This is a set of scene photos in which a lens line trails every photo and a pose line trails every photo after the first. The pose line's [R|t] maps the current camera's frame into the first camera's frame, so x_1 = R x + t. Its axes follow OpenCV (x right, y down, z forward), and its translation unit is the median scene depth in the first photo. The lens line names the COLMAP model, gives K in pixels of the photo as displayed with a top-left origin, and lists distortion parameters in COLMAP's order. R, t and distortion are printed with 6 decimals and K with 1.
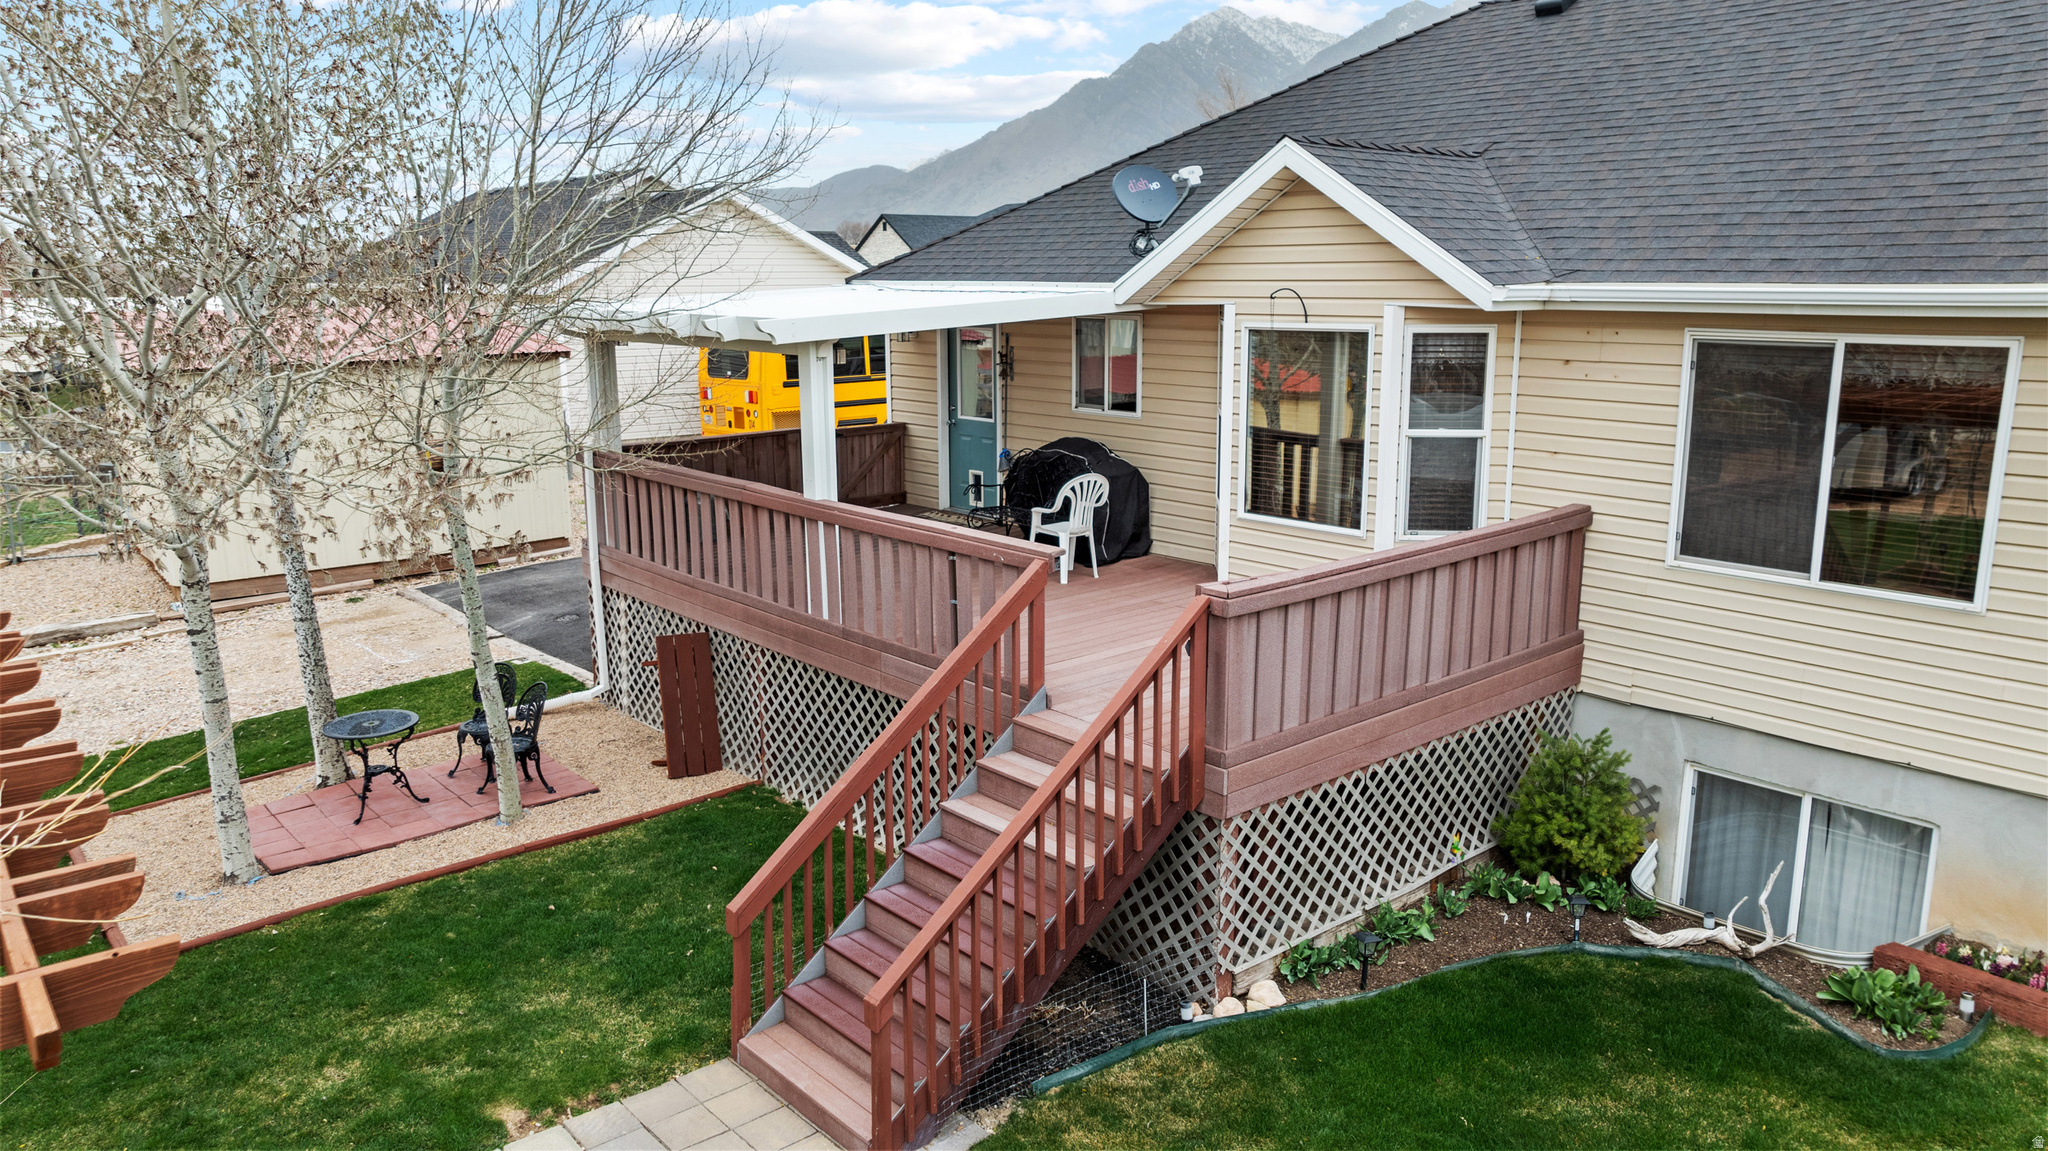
lens RADIAL K [[1457.5, 0, 1026.3], [0, 1457.5, 576.0], [0, 0, 1]] dist [-0.027923, 0.023978]
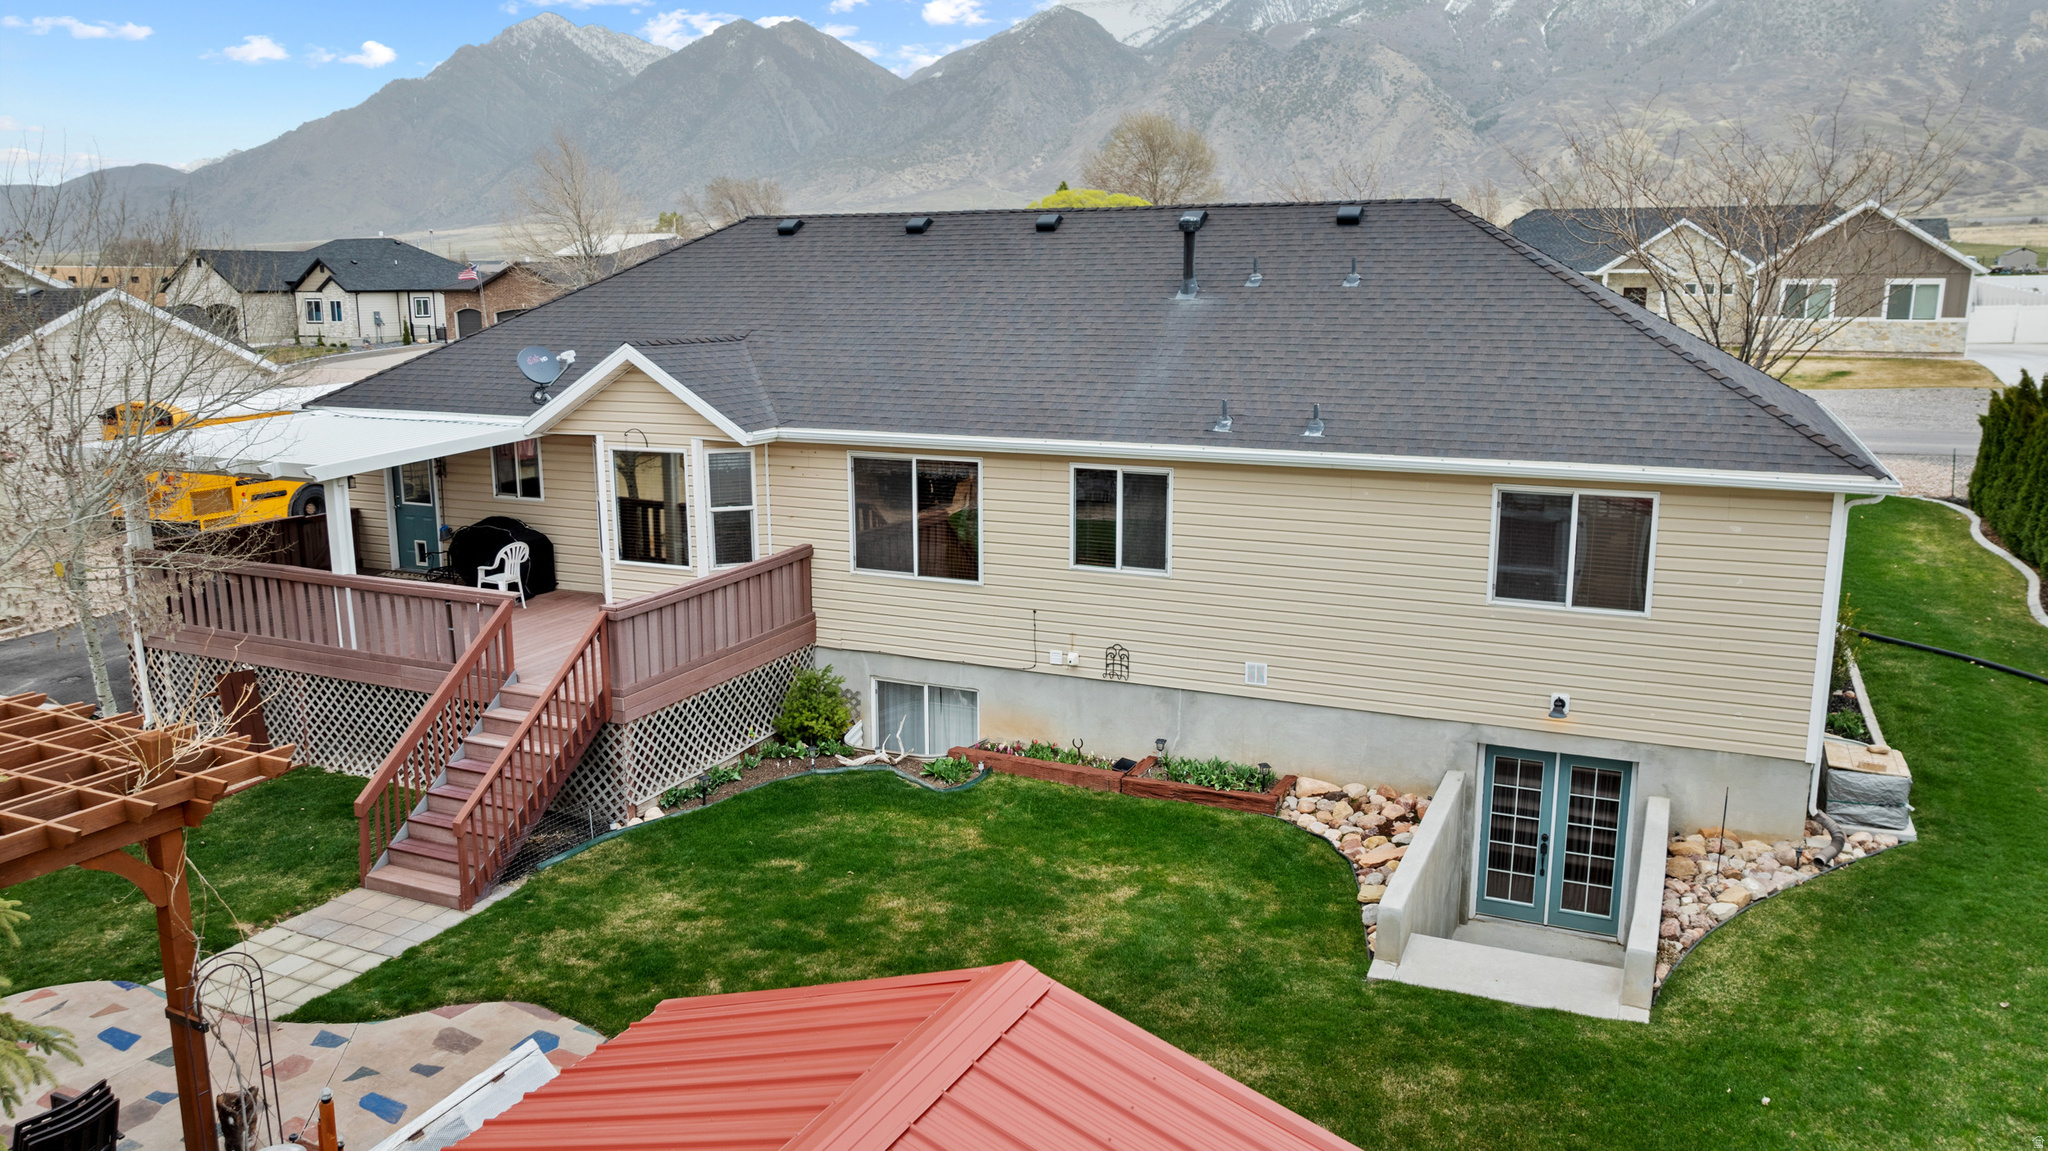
lens RADIAL K [[1457.5, 0, 1030.9], [0, 1457.5, 576.8], [0, 0, 1]] dist [-0.027923, 0.023978]
pose [[0.906992, -0.081996, 0.413089, -0.084274], [0.085346, 0.996297, 0.010370, -0.001812], [-0.412410, 0.025850, 0.910632, -0.531422]]
